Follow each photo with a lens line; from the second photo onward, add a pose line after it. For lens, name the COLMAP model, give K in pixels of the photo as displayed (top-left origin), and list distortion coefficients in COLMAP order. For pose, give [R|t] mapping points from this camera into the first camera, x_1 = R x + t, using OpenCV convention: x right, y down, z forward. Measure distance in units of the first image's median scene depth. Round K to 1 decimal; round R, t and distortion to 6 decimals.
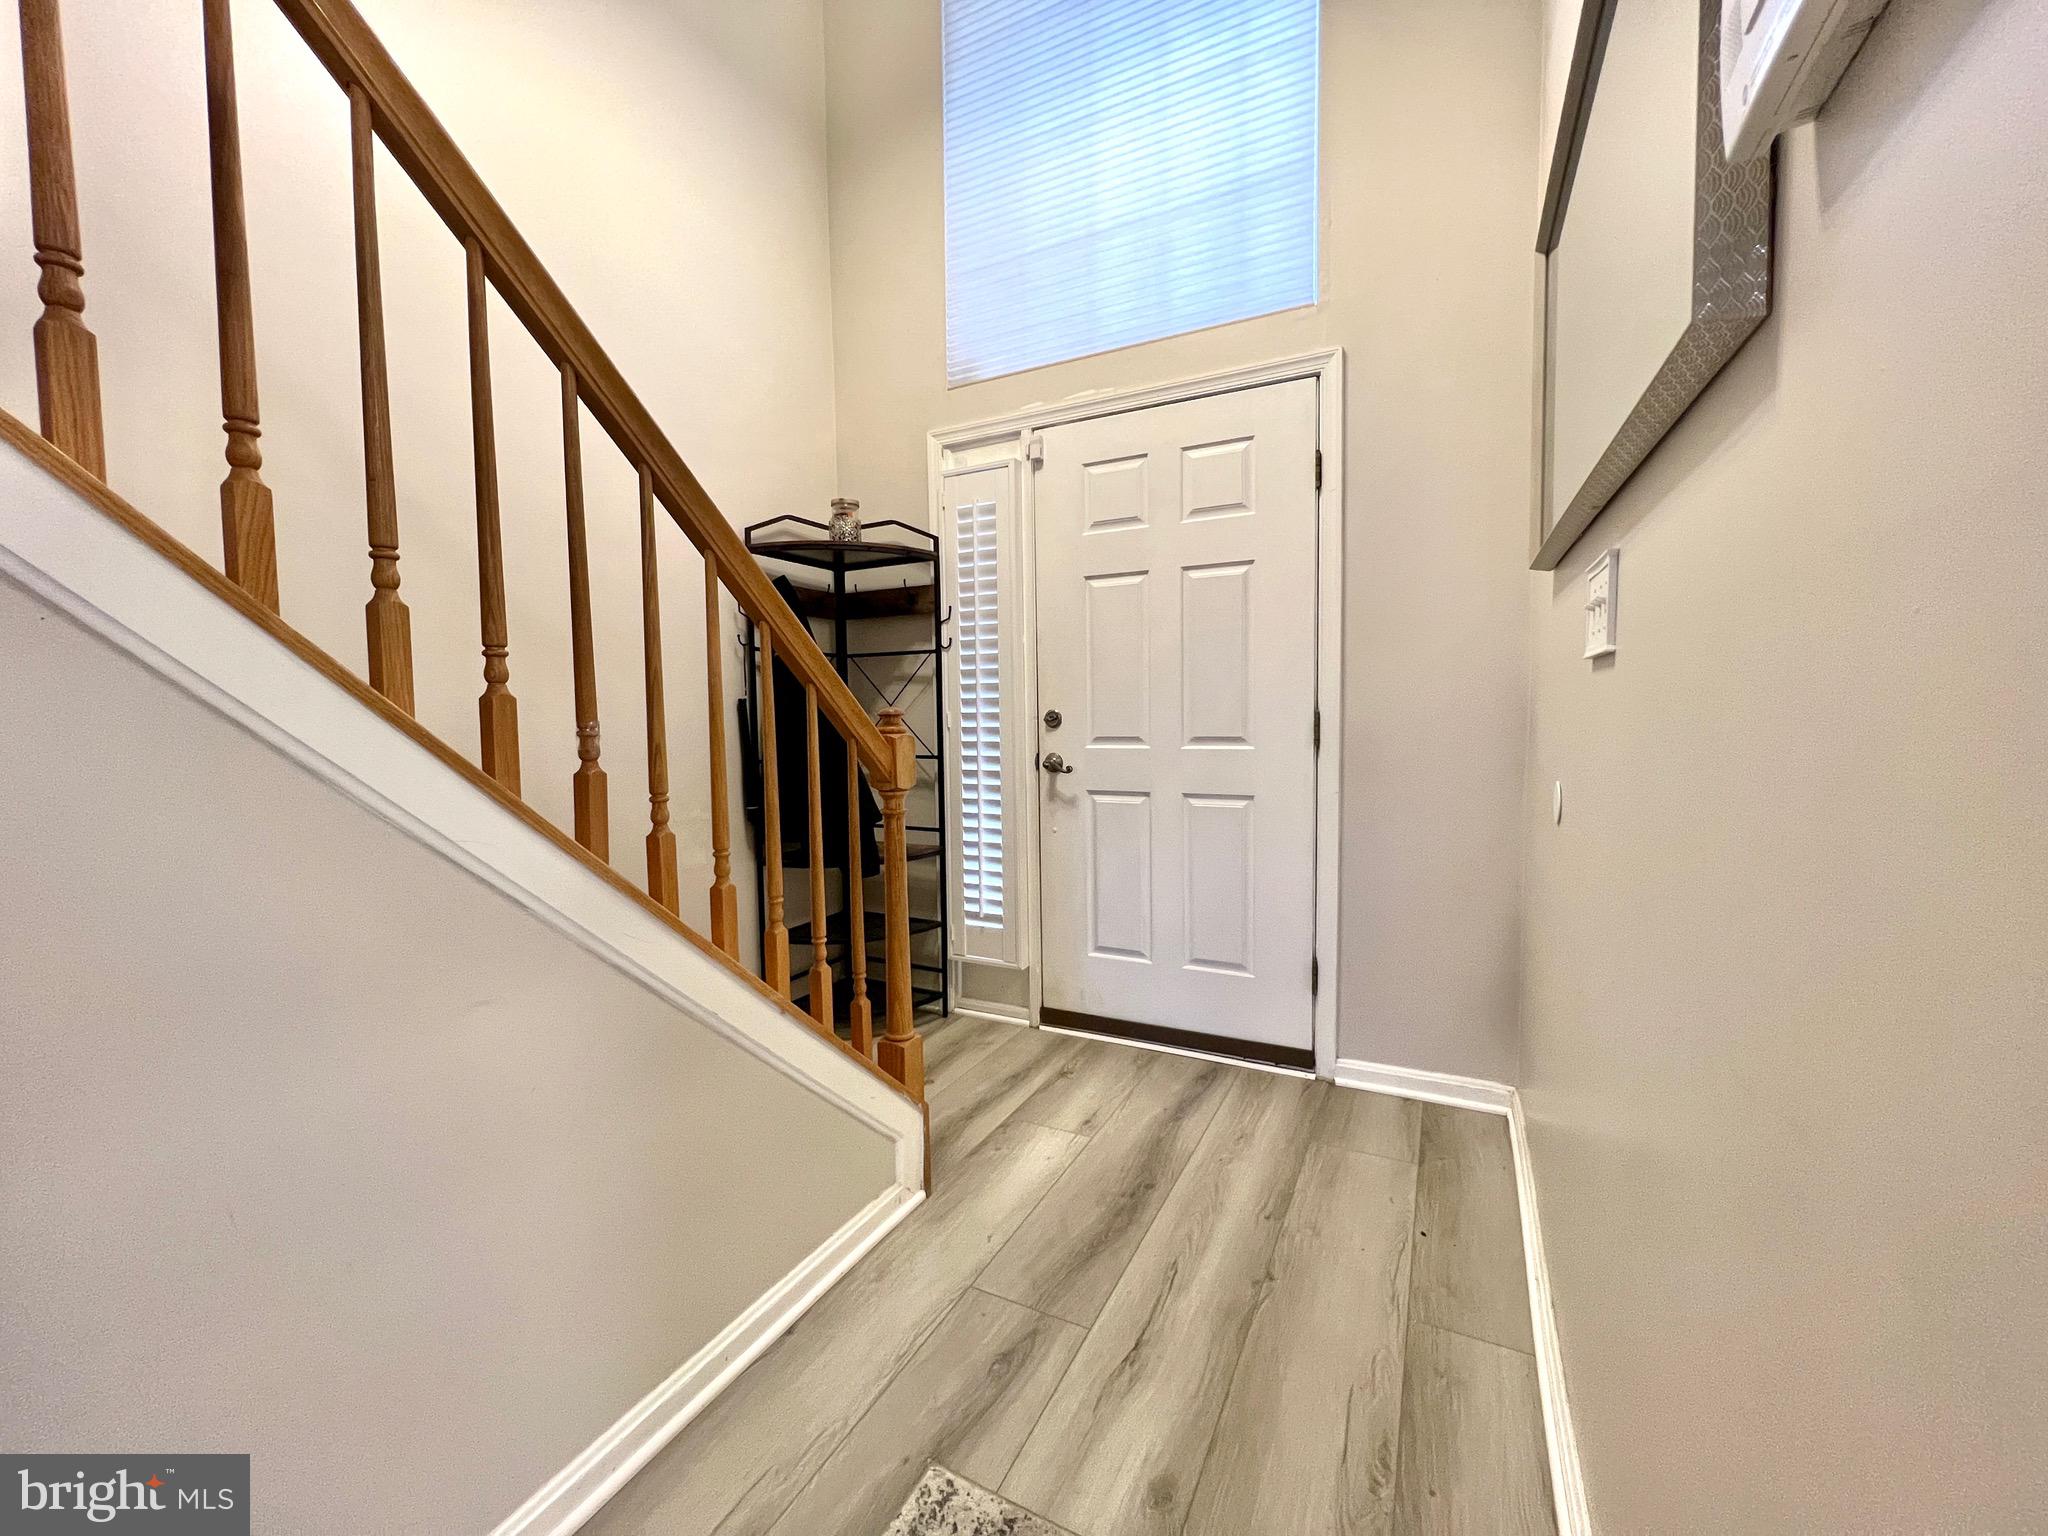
lens RADIAL K [[840.0, 0, 1026.5], [0, 840.0, 759.1], [0, 0, 1]] dist [-0.000111, -0.000595]
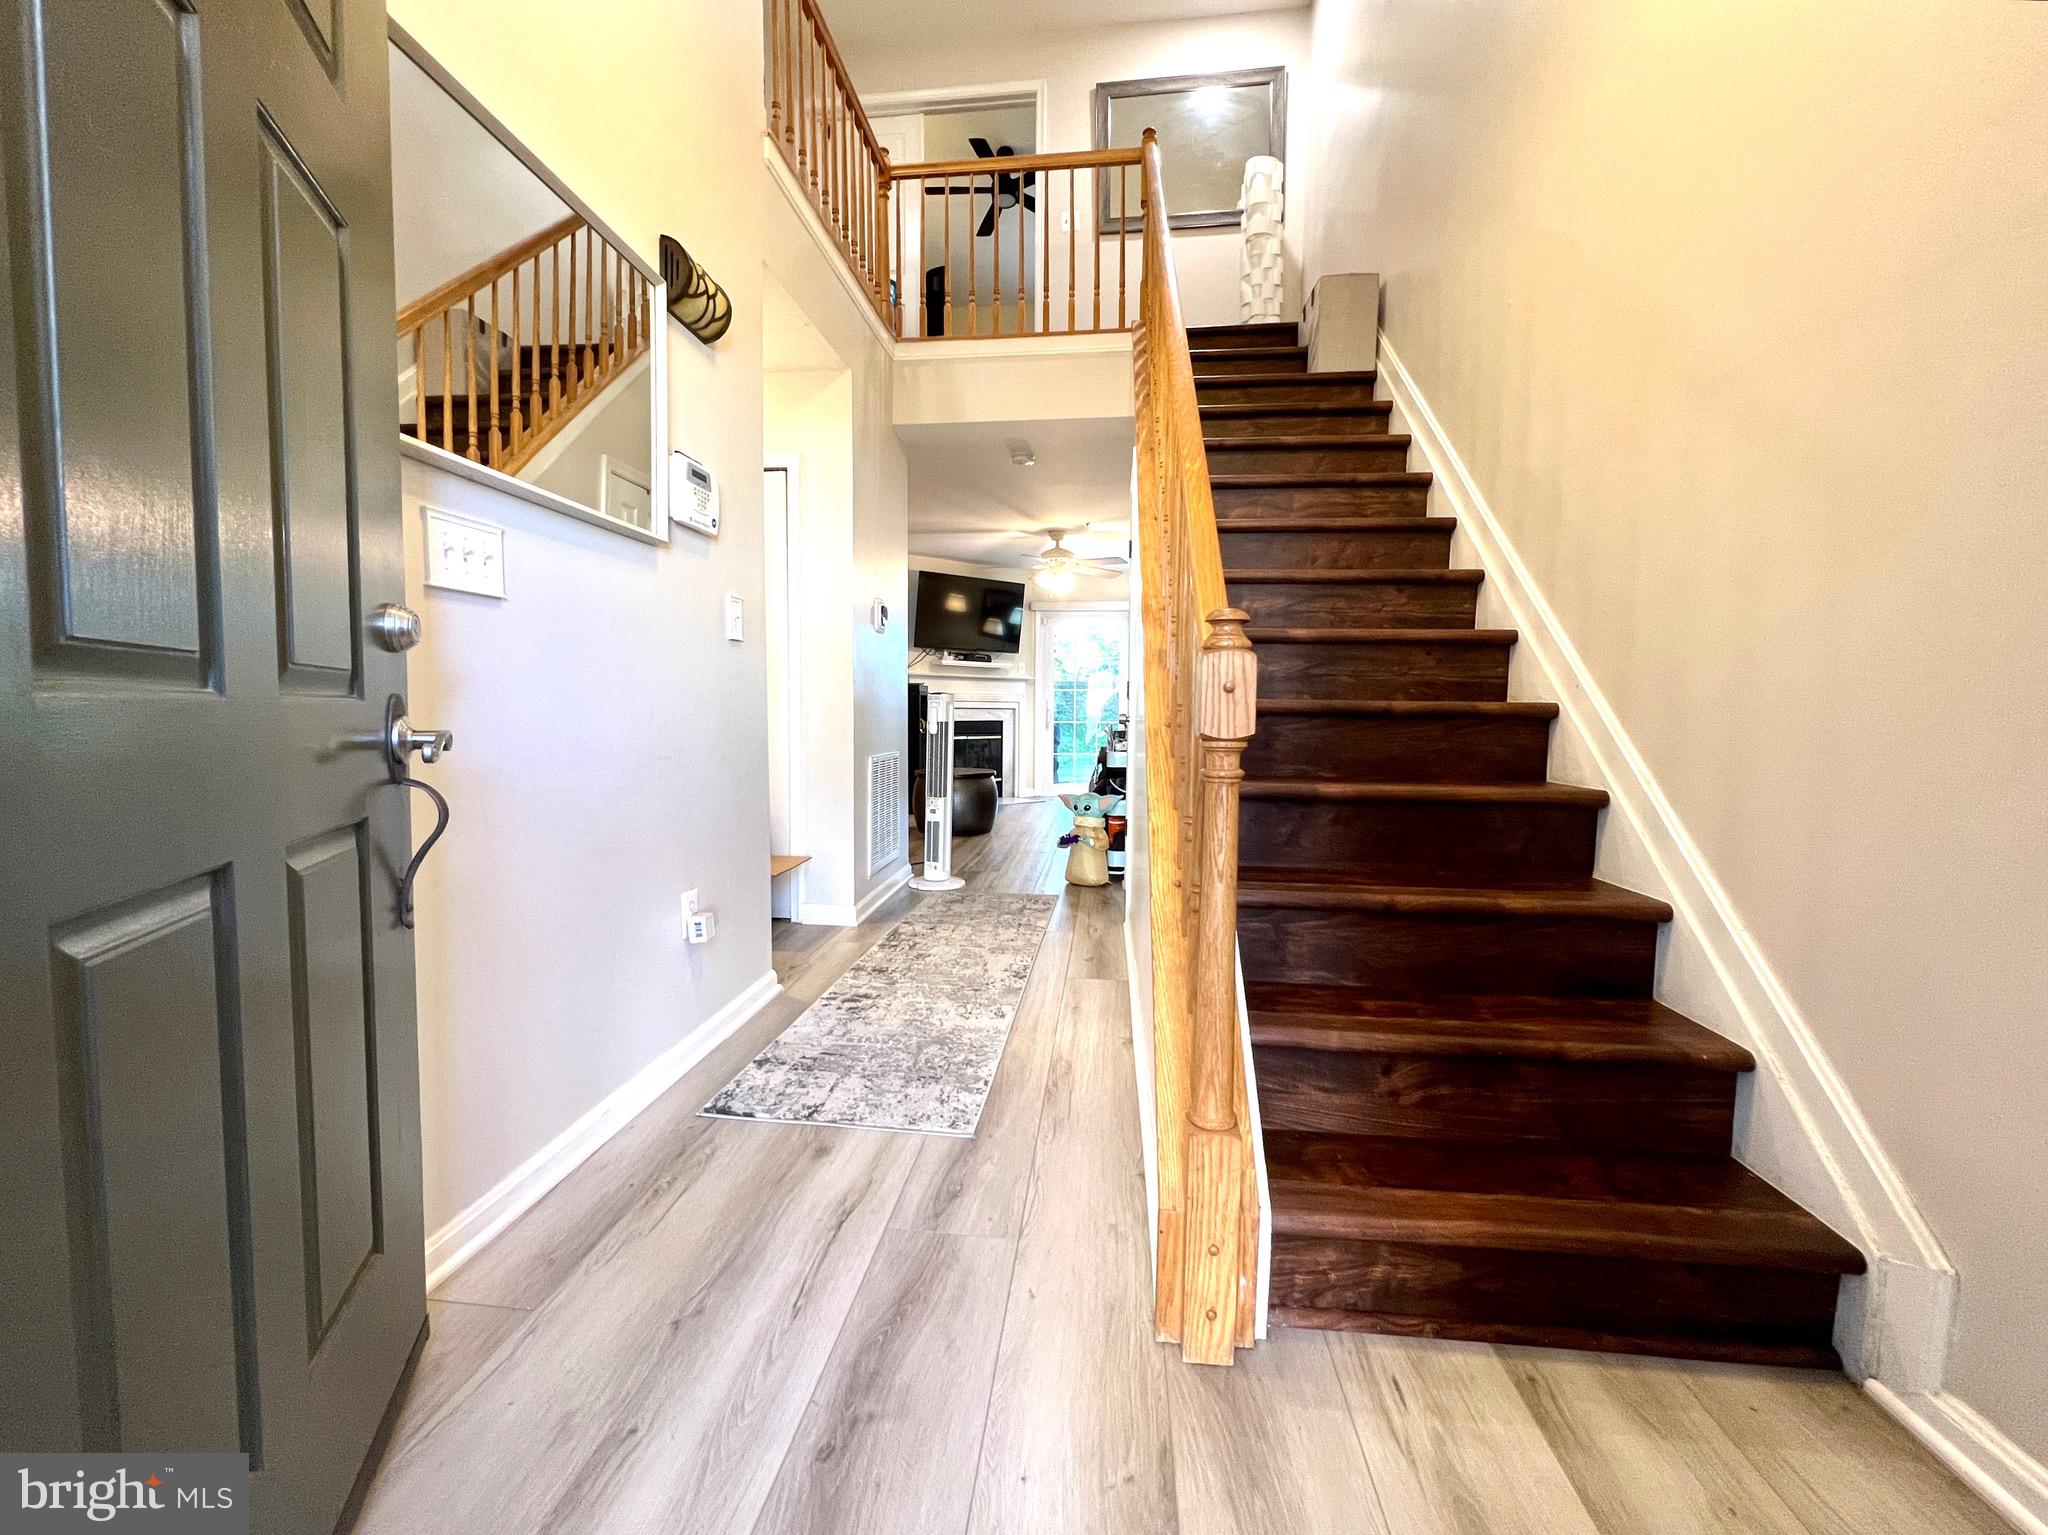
lens RADIAL K [[840.0, 0, 1030.1], [0, 840.0, 759.0], [0, 0, 1]] dist [-0.000111, -0.000595]
pose [[-0.932281, 0.026888, -0.360734, 0.270772], [-0.015770, 0.993264, 0.114792, -0.027341], [0.361391, 0.112708, -0.925577, 1.968581]]
